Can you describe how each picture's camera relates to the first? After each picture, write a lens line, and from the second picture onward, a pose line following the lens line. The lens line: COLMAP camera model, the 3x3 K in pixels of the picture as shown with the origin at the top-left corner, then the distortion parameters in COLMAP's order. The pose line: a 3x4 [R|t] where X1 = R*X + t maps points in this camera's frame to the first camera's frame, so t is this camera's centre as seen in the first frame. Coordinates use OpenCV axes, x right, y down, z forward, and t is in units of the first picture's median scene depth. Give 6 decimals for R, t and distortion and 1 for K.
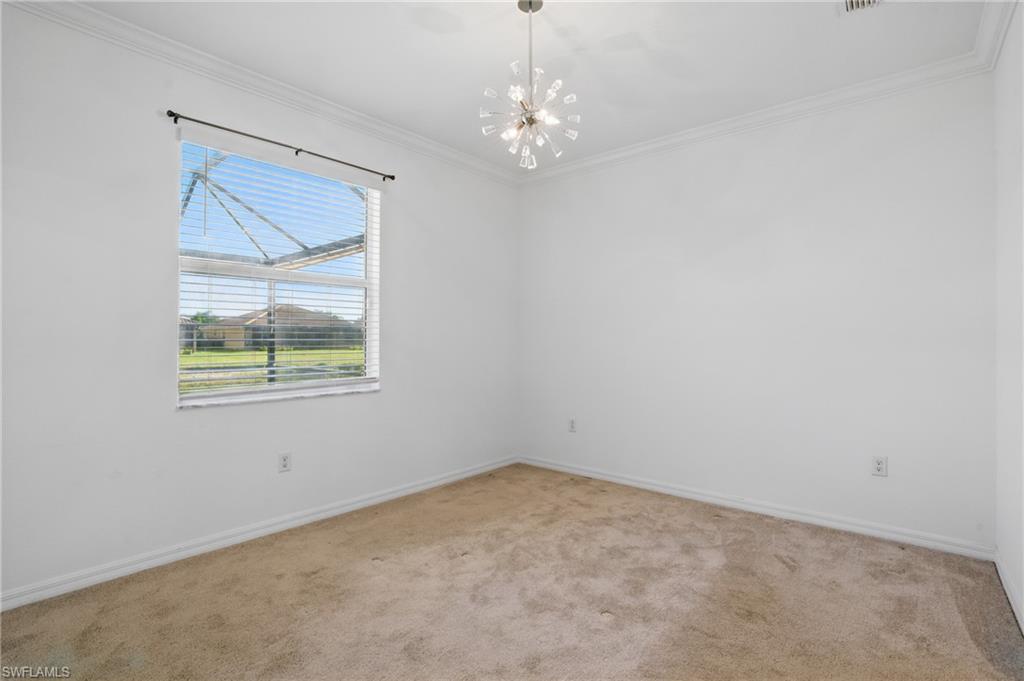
lens RADIAL K [[476.7, 0, 512.7], [0, 476.7, 337.6], [0, 0, 1]] dist [-0.003437, 0.000285]
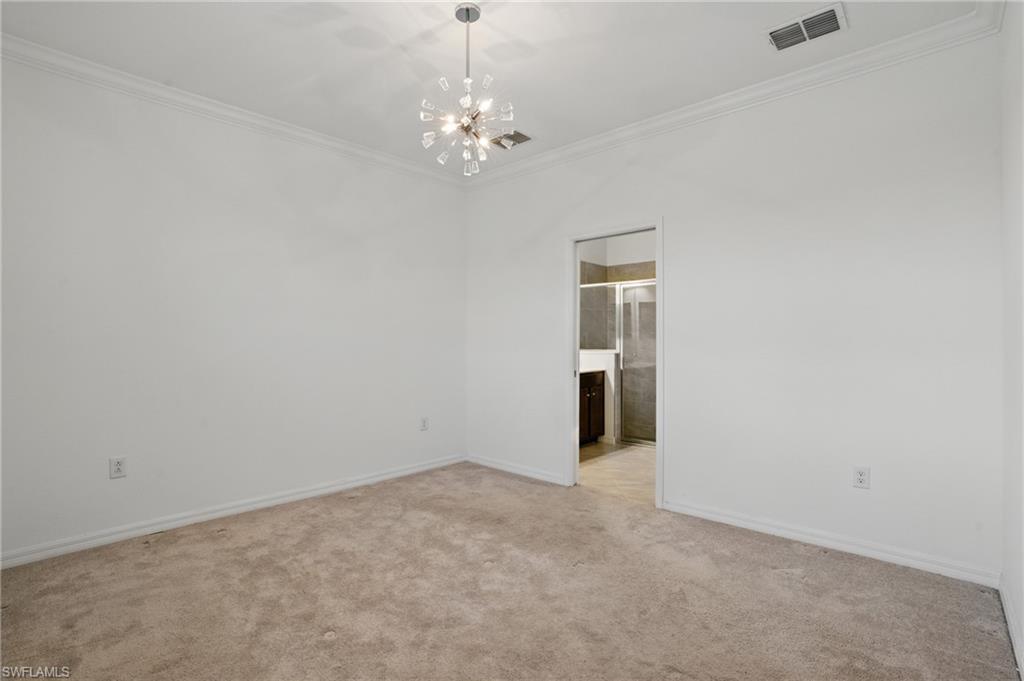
lens RADIAL K [[476.7, 0, 514.5], [0, 476.7, 343.5], [0, 0, 1]] dist [-0.003437, 0.000285]
pose [[0.069357, -0.000482, 0.997592, -0.676635], [-0.009961, 0.999950, 0.001176, 0.008751], [-0.997542, -0.010019, 0.069349, 0.565375]]
